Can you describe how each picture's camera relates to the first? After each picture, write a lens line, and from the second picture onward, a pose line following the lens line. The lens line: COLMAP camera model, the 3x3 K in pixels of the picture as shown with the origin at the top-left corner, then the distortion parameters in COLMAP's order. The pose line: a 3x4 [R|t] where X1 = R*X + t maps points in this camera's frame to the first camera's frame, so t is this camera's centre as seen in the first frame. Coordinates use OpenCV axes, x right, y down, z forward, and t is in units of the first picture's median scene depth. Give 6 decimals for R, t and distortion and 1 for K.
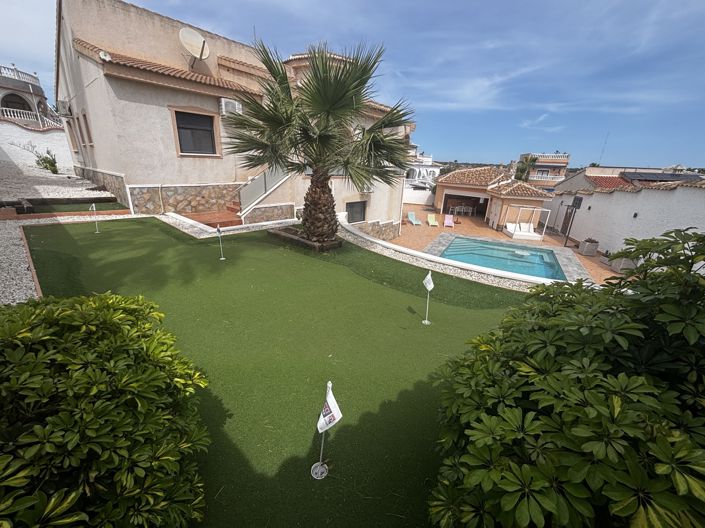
lens RADIAL K [[290.5, 0, 349.9], [0, 290.5, 262.6], [0, 0, 1]] dist [-0.001215, 0.003341]
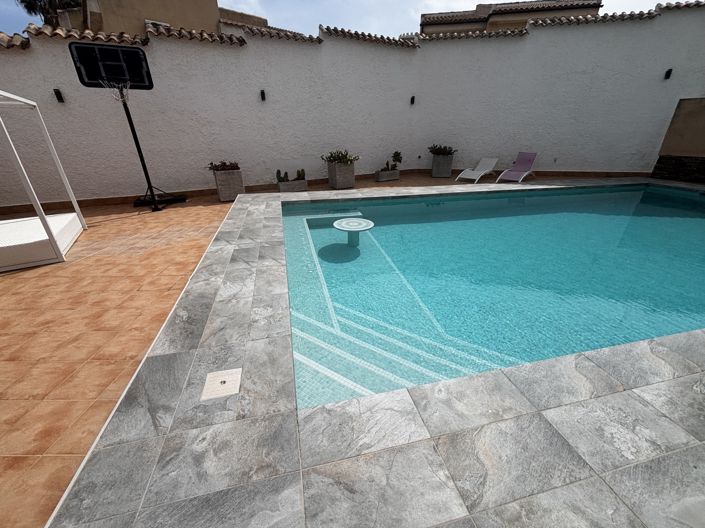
lens RADIAL K [[284.4, 0, 351.6], [0, 284.4, 264.4], [0, 0, 1]] dist [-0.002148, -0.000114]
pose [[-0.662509, -0.350211, 0.662144, 0.359165], [0.218287, 0.755340, 0.617910, -0.191222], [-0.716543, 0.553908, -0.423973, 1.137852]]
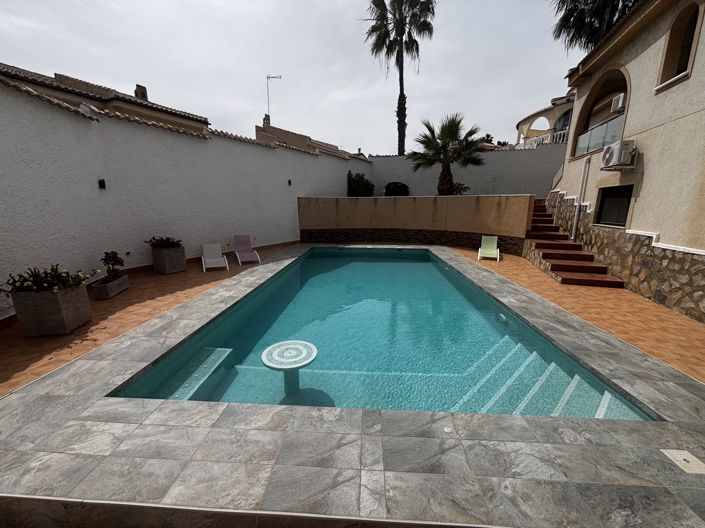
lens RADIAL K [[285.1, 0, 351.1], [0, 285.1, 264.2], [0, 0, 1]] dist [-0.001553, 0.000184]
pose [[-0.906965, 0.040853, -0.419220, 0.631383], [-0.173850, 0.870245, 0.460922, -0.215661], [0.383655, 0.490922, -0.782179, 1.150165]]
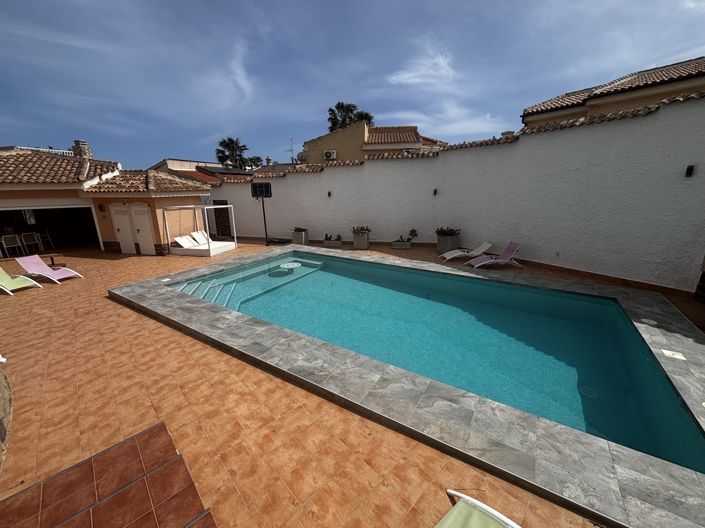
lens RADIAL K [[285.1, 0, 351.1], [0, 285.1, 264.2], [0, 0, 1]] dist [-0.001553, 0.000184]
pose [[0.074911, -0.301200, 0.950614, -0.011885], [0.332745, 0.906205, 0.260908, -0.154134], [-0.940037, 0.296767, 0.168107, 0.743089]]
